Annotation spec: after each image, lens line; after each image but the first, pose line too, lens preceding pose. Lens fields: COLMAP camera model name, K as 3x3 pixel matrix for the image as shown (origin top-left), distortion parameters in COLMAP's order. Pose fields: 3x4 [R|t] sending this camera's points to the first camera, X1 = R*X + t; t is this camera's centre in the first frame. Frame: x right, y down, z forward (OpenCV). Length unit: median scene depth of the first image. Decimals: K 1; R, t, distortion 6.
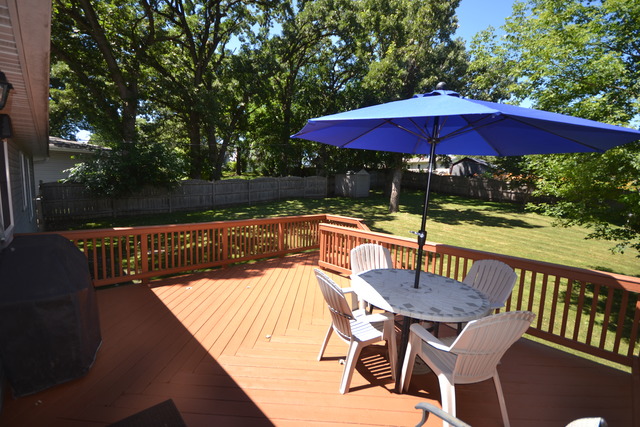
lens RADIAL K [[285.4, 0, 320.0], [0, 285.4, 213.2], [0, 0, 1]] dist [0.004536, -0.002989]
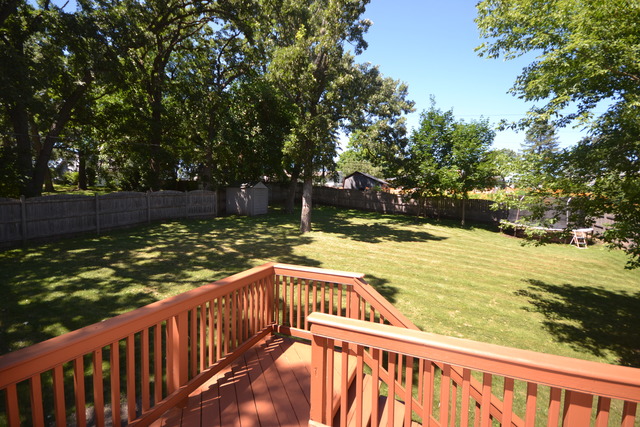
lens RADIAL K [[285.4, 0, 318.1], [0, 285.4, 217.0], [0, 0, 1]] dist [0.004536, -0.002989]
pose [[0.919606, -0.040932, 0.390704, -0.029368], [0.055224, 0.998151, -0.025410, -0.018154], [-0.388942, 0.044944, 0.920165, 0.156763]]
